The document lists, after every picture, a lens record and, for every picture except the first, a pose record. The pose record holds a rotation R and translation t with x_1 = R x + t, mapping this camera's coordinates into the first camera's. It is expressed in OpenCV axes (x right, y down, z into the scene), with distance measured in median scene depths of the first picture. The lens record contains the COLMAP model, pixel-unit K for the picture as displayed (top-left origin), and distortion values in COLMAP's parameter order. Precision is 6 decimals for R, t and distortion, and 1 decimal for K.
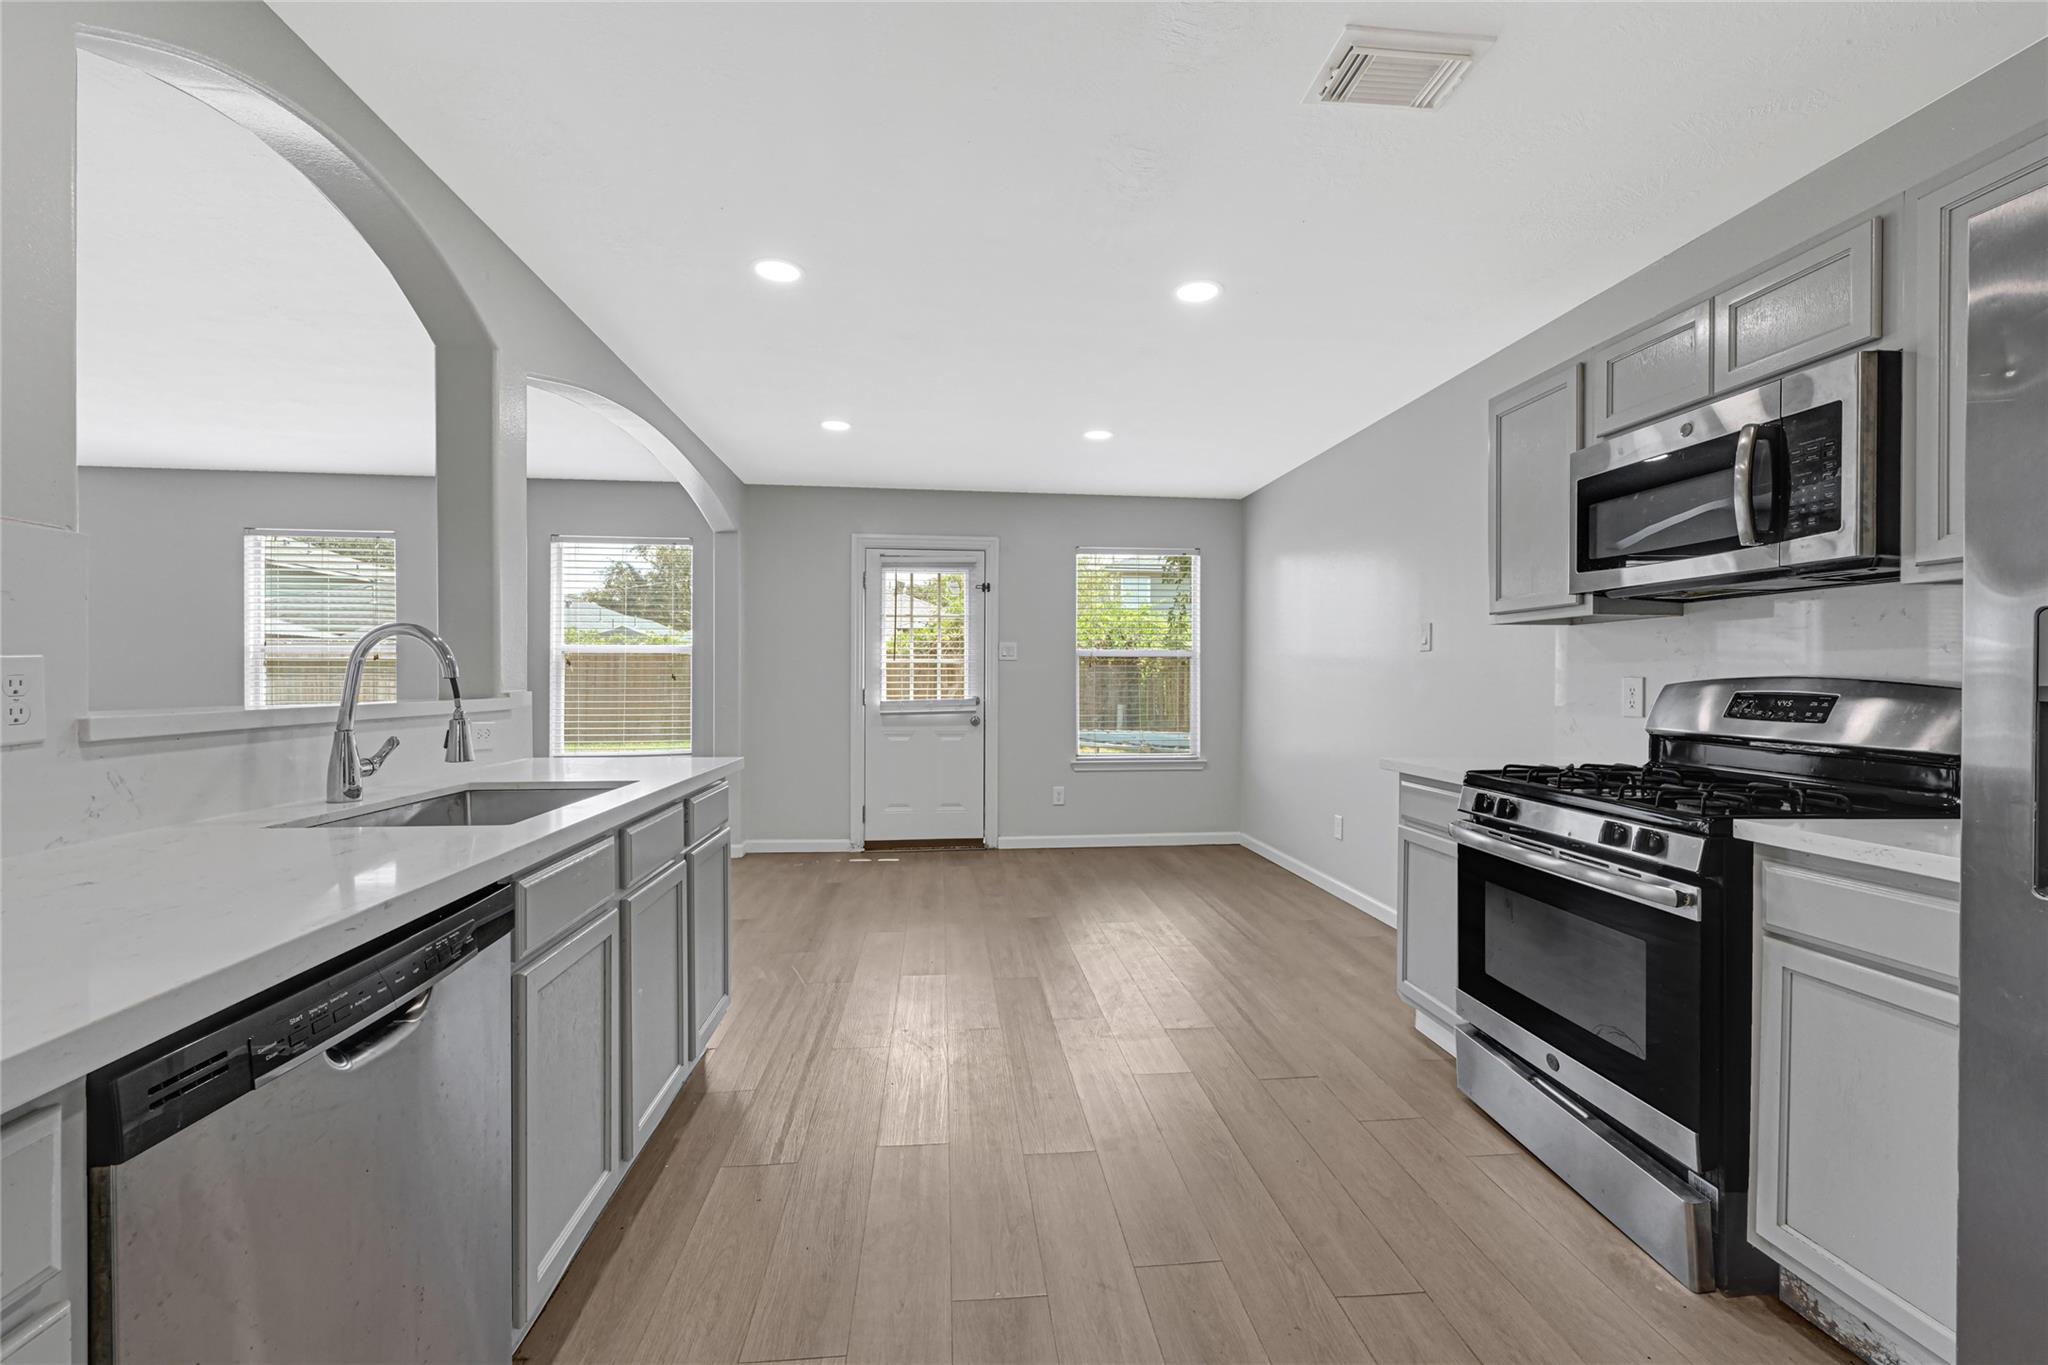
lens RADIAL K [[847.9, 0, 1011.1], [0, 847.9, 674.8], [0, 0, 1]] dist [-0.000448, -0.000055]
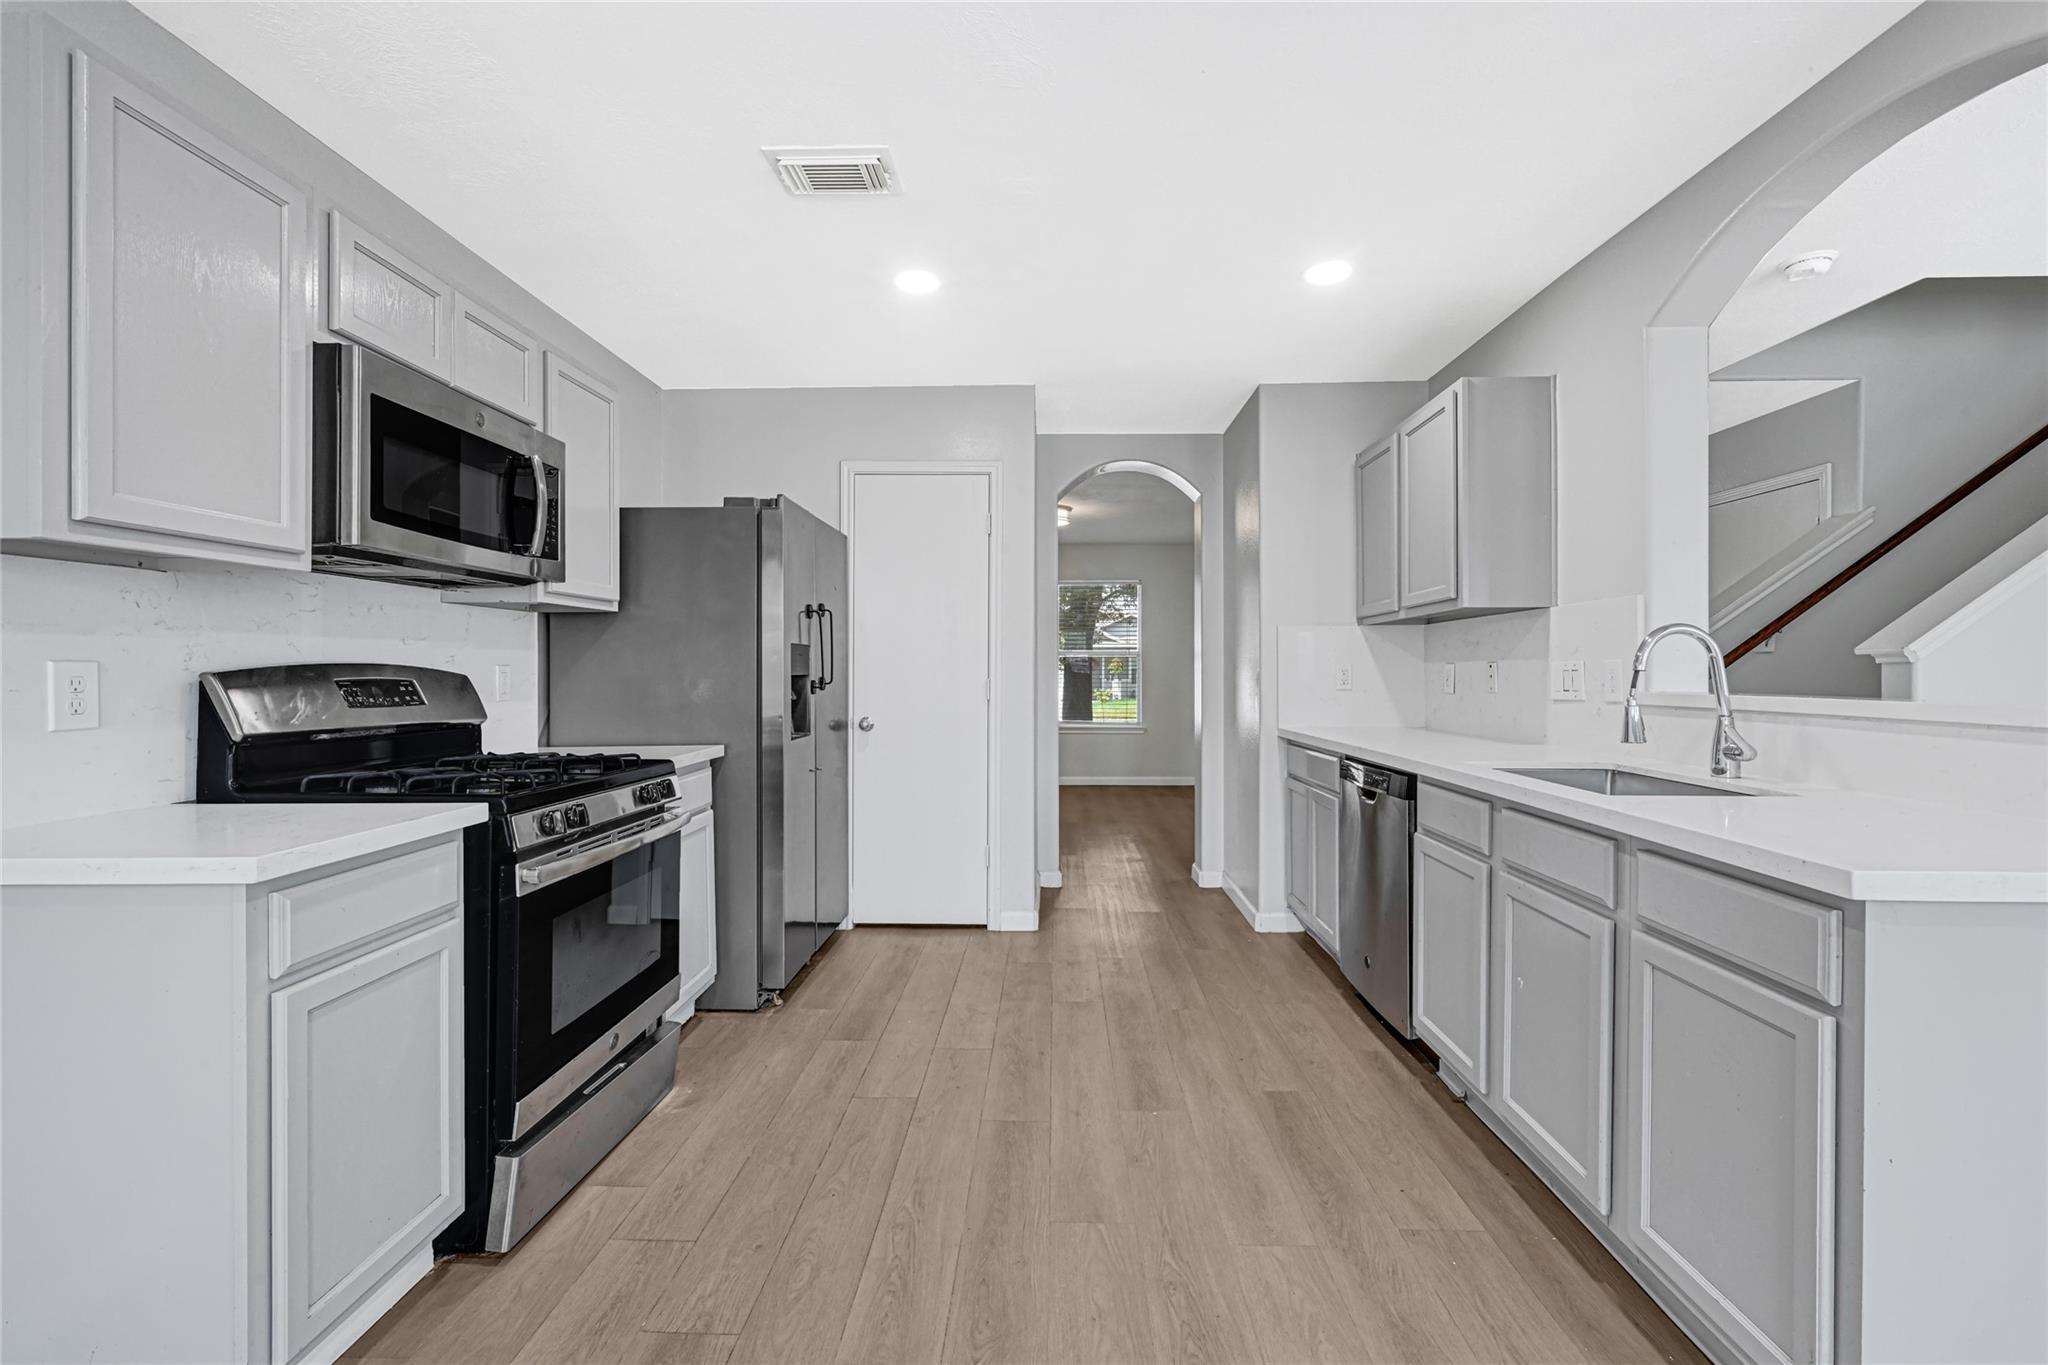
lens RADIAL K [[847.9, 0, 1011.1], [0, 847.9, 674.8], [0, 0, 1]] dist [-0.000448, -0.000055]
pose [[-0.991164, -0.008064, 0.132400, 0.036632], [-0.007789, 0.999966, 0.002594, 0.009525], [-0.132417, 0.001539, -0.991193, 2.214030]]
